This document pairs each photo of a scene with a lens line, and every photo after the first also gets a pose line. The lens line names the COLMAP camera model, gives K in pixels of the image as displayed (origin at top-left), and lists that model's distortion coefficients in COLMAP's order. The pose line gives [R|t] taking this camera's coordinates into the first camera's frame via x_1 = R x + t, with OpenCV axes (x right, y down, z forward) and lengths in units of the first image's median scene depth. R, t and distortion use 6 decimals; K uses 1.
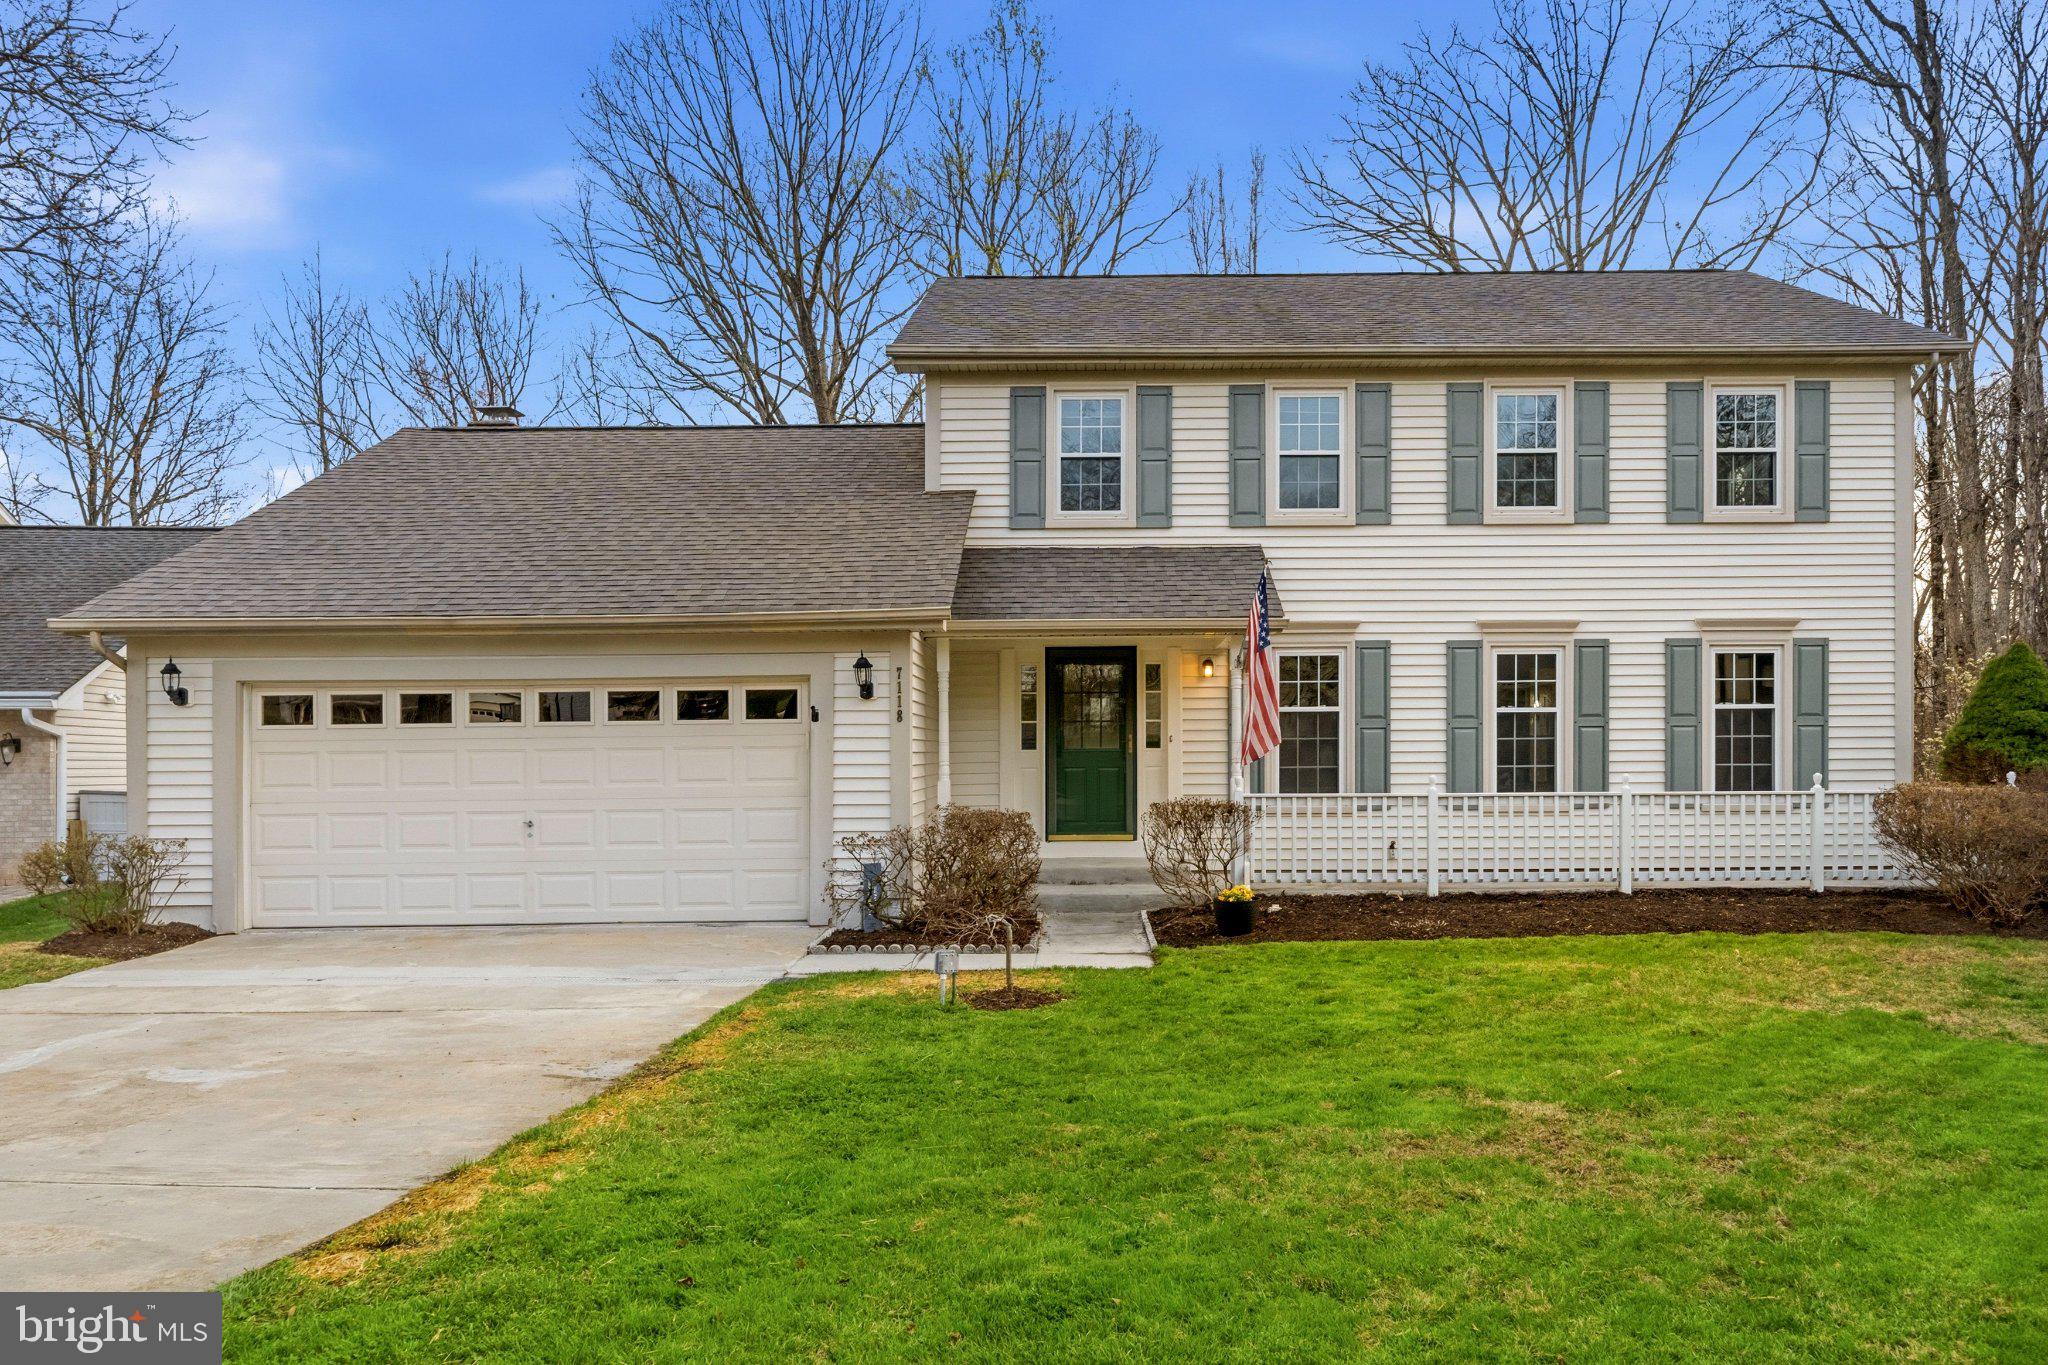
lens RADIAL K [[909.8, 0, 1024.0], [0, 909.8, 682.5], [0, 0, 1]] dist [-0.001516, 0.000166]
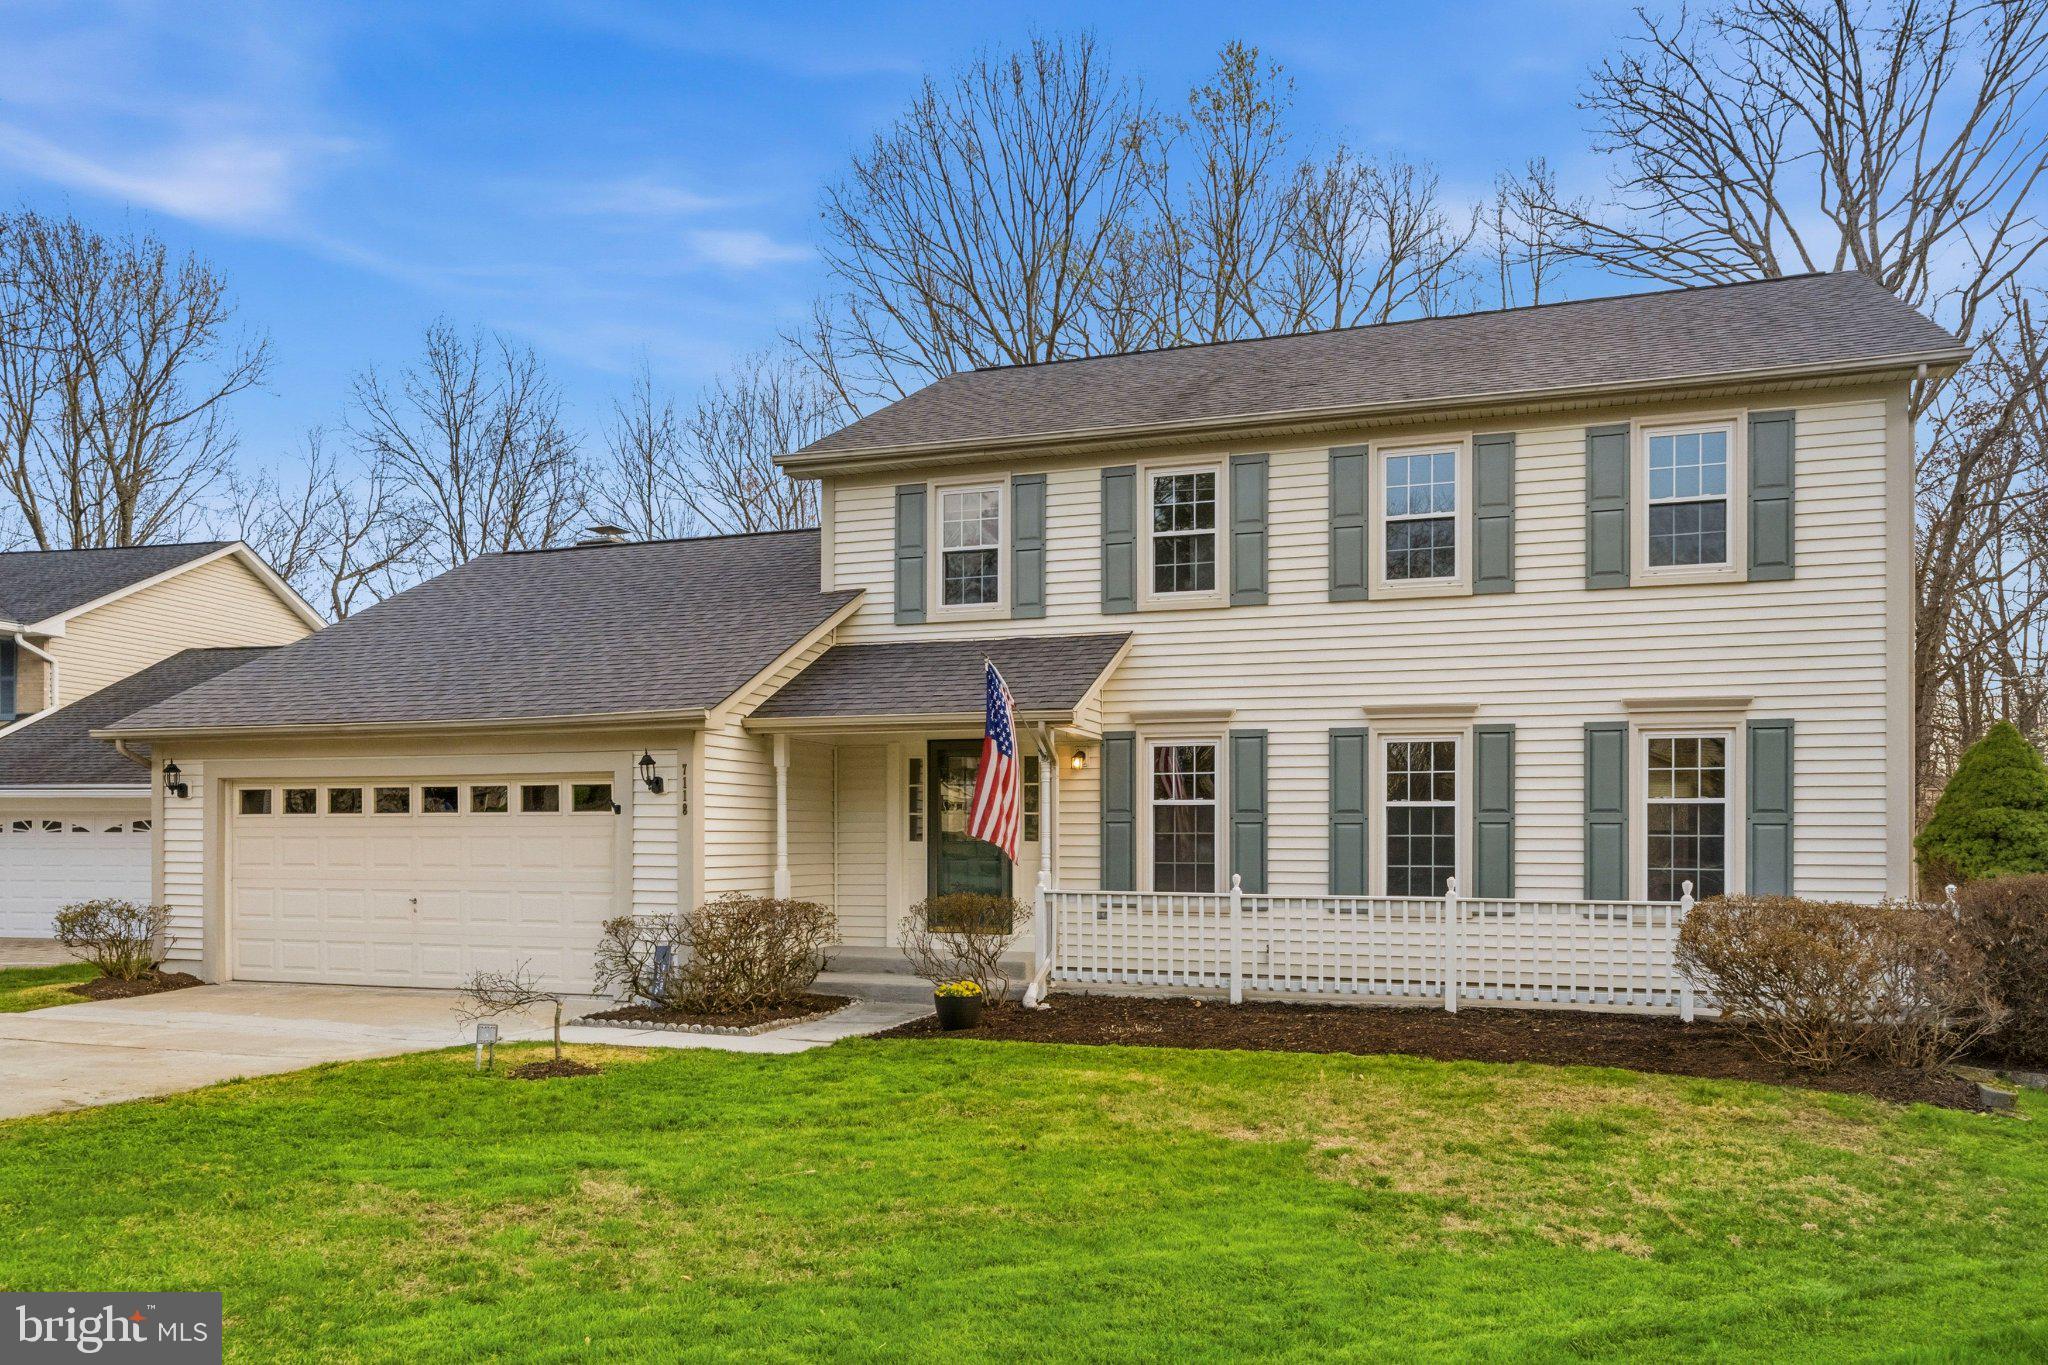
lens RADIAL K [[945.3, 0, 1021.9], [0, 945.3, 765.3], [0, 0, 1]] dist [-0.002855, -0.000083]
pose [[0.973847, -0.006283, -0.227116, 0.378681], [0.004618, 0.999958, -0.007861, -0.002753], [0.227156, 0.006606, 0.973836, 0.001073]]
